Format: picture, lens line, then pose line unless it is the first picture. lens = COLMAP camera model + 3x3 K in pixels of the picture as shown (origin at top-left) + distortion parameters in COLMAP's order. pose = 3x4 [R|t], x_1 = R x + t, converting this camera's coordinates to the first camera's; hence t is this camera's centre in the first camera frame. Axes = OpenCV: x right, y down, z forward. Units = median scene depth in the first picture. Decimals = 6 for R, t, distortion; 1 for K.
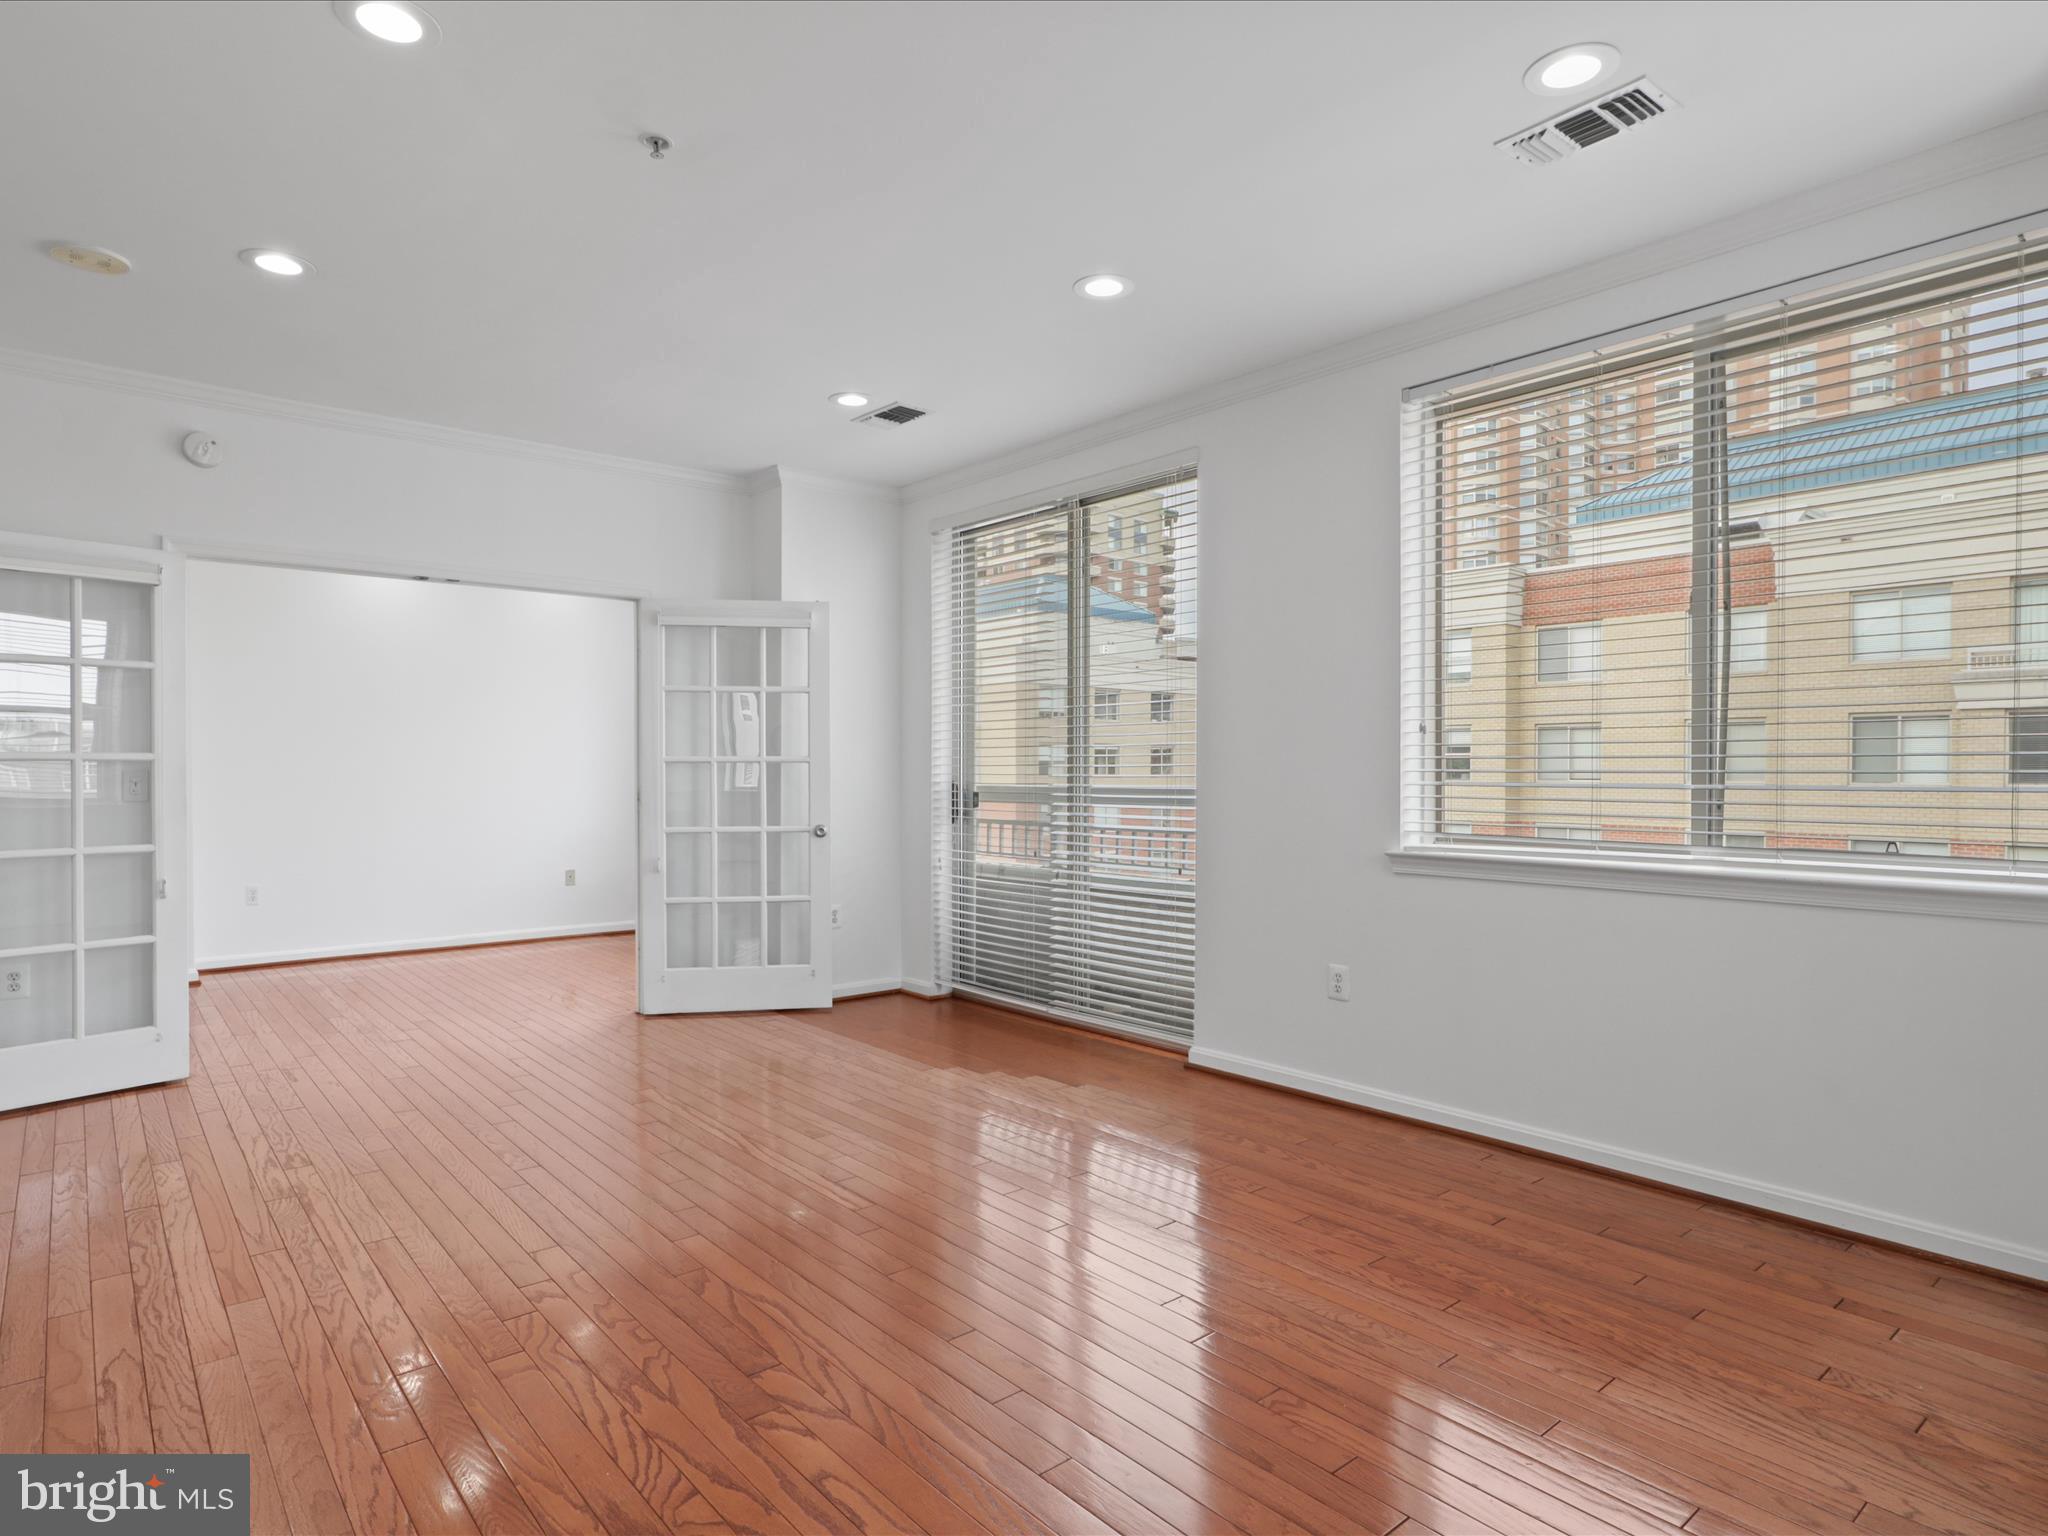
lens RADIAL K [[1203.8, 0, 1026.7], [0, 1203.8, 773.5], [0, 0, 1]] dist [-0.020904, 0.021454]
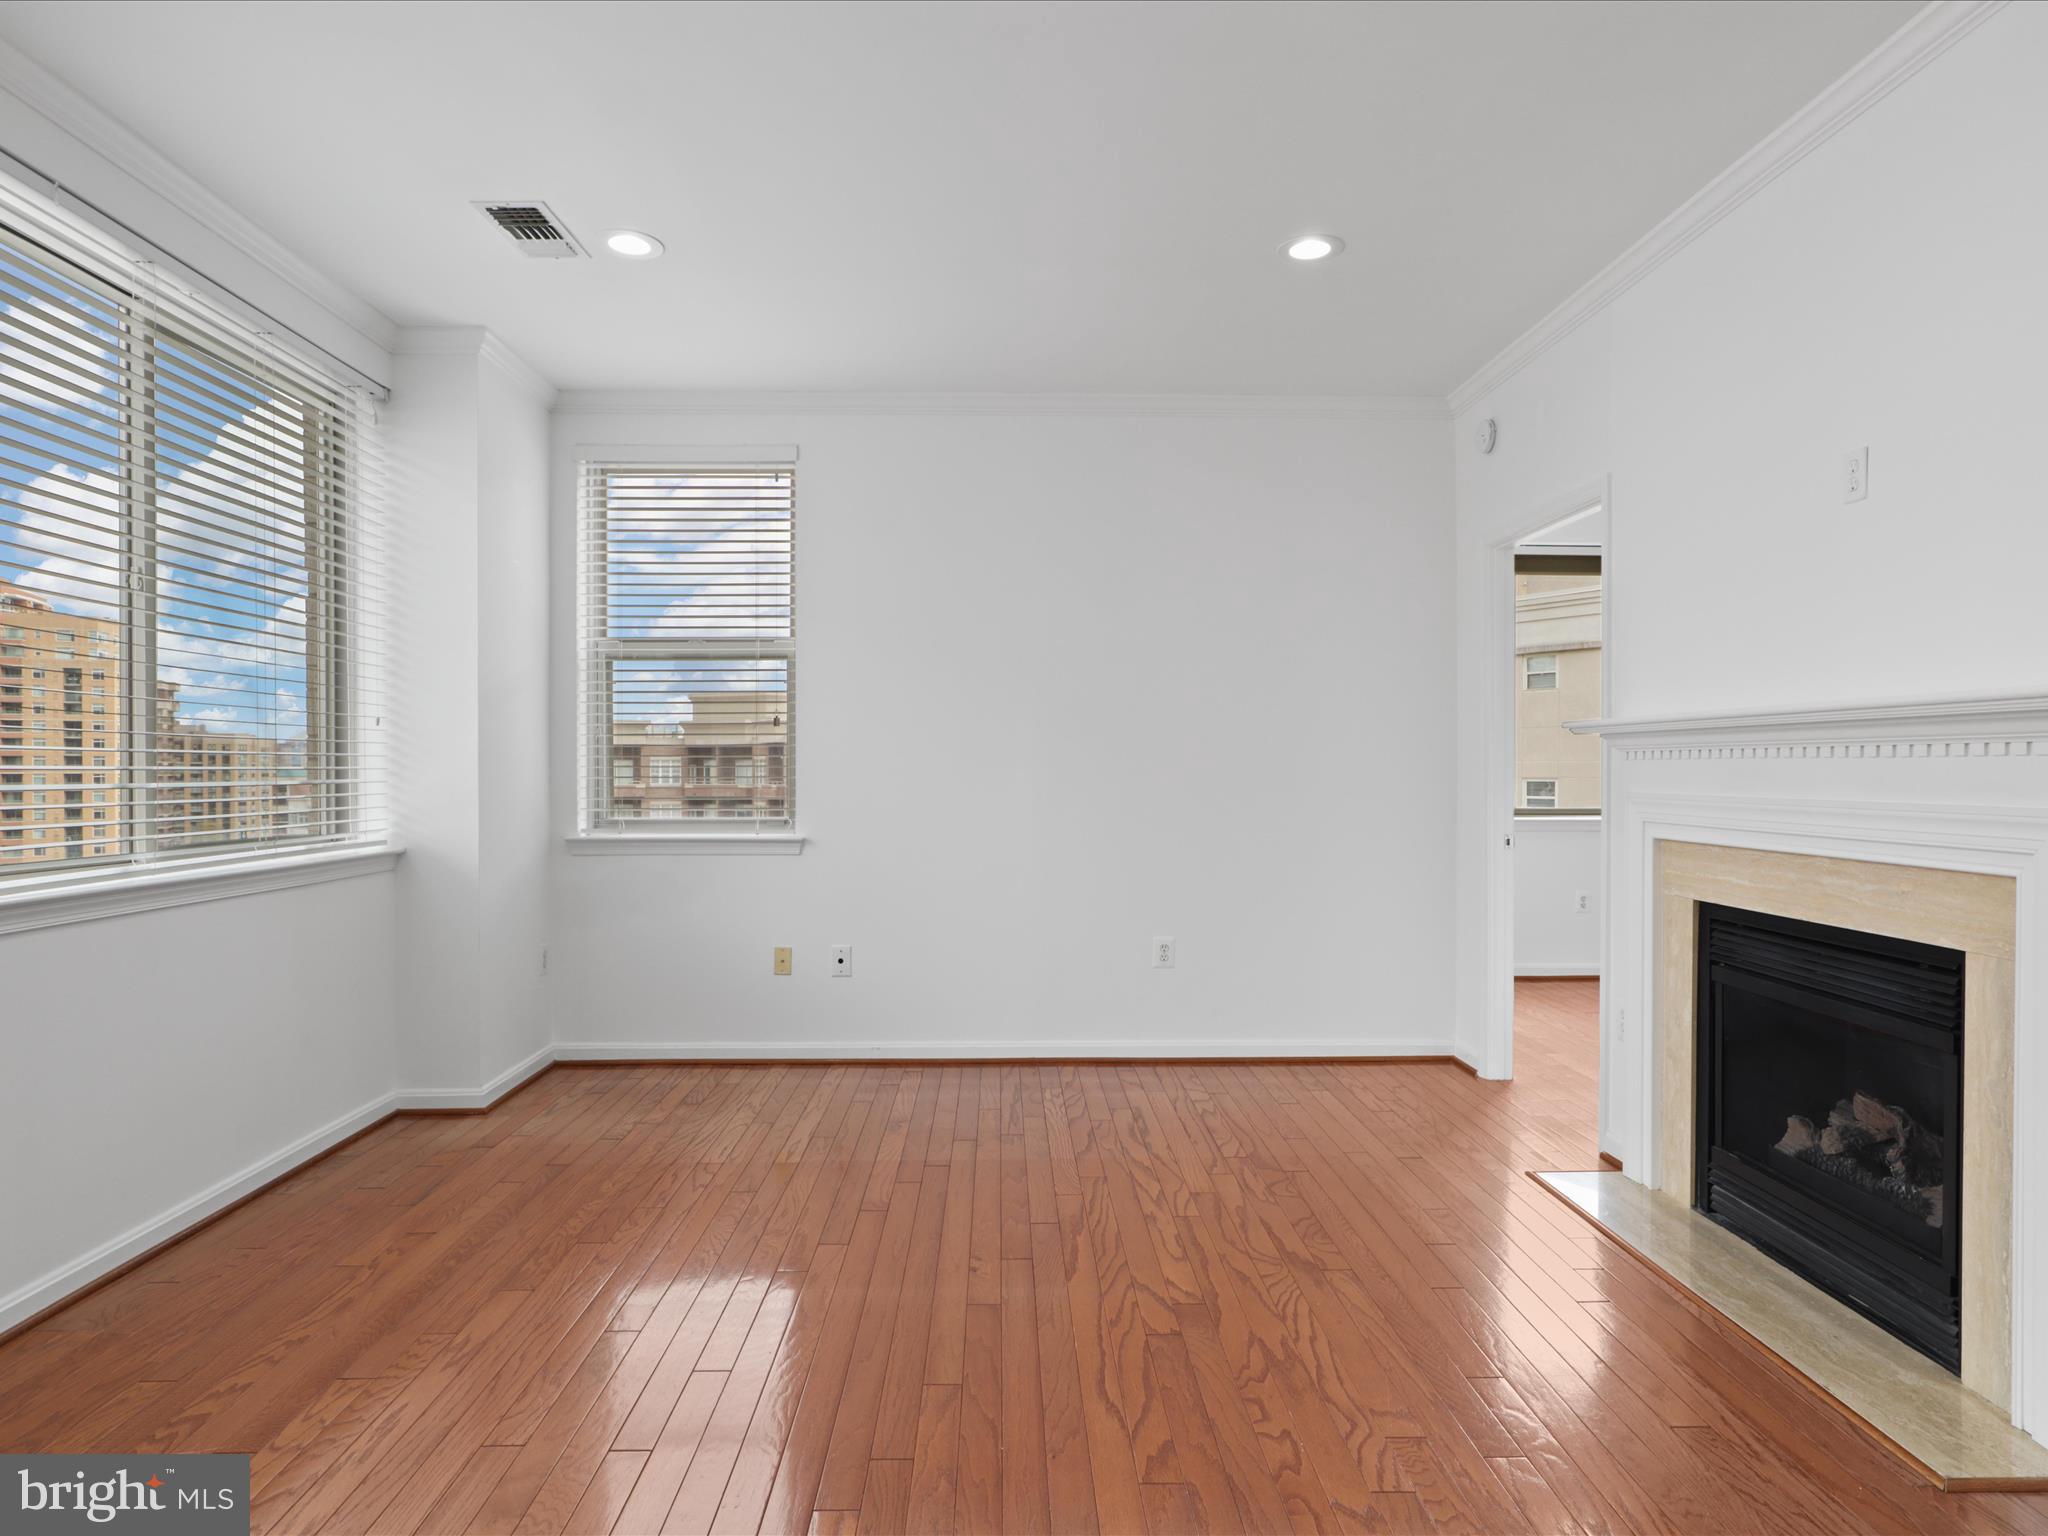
lens RADIAL K [[1191.6, 0, 1053.8], [0, 1191.6, 771.7], [0, 0, 1]] dist [-0.020367, 0.000285]
pose [[-0.799940, -0.000093, 0.600080, -0.413308], [0.004009, 0.999977, 0.005499, -0.002620], [-0.600067, 0.006804, -0.799921, 1.017575]]
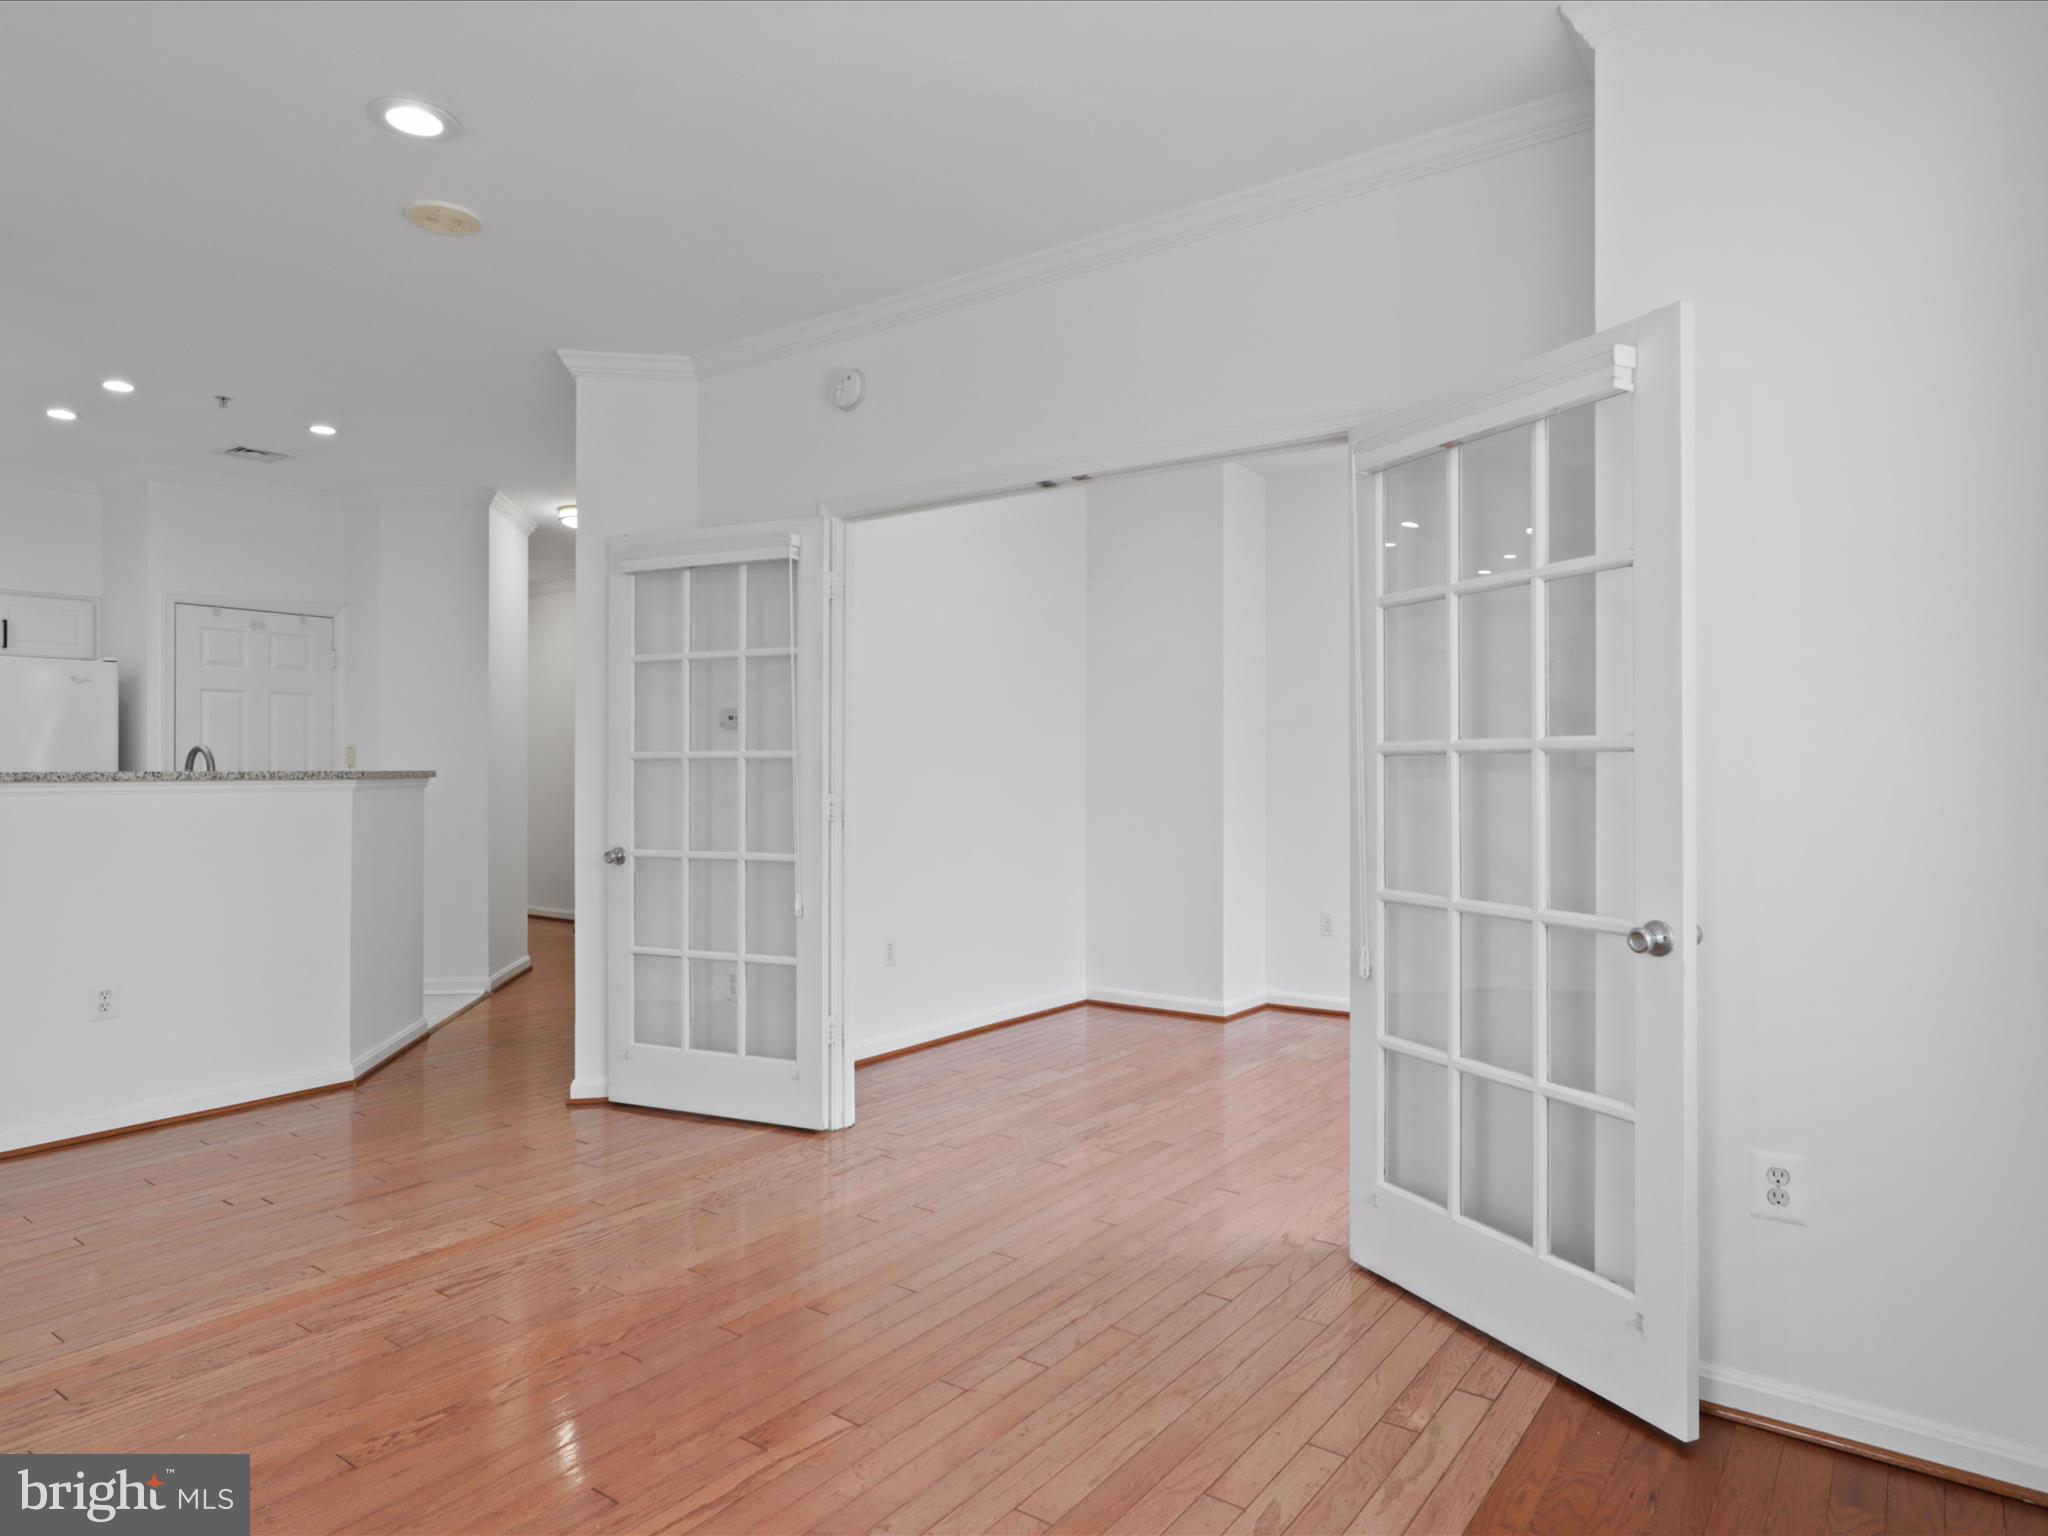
lens RADIAL K [[1271.4, 0, 970.3], [0, 1271.4, 765.2], [0, 0, 1]] dist [-0.019911, 0.024690]
pose [[0.212354, 0.000079, -0.977193, 0.206715], [-0.001769, 0.999998, -0.000304, -0.005731], [0.977191, 0.001793, 0.212353, 0.928835]]
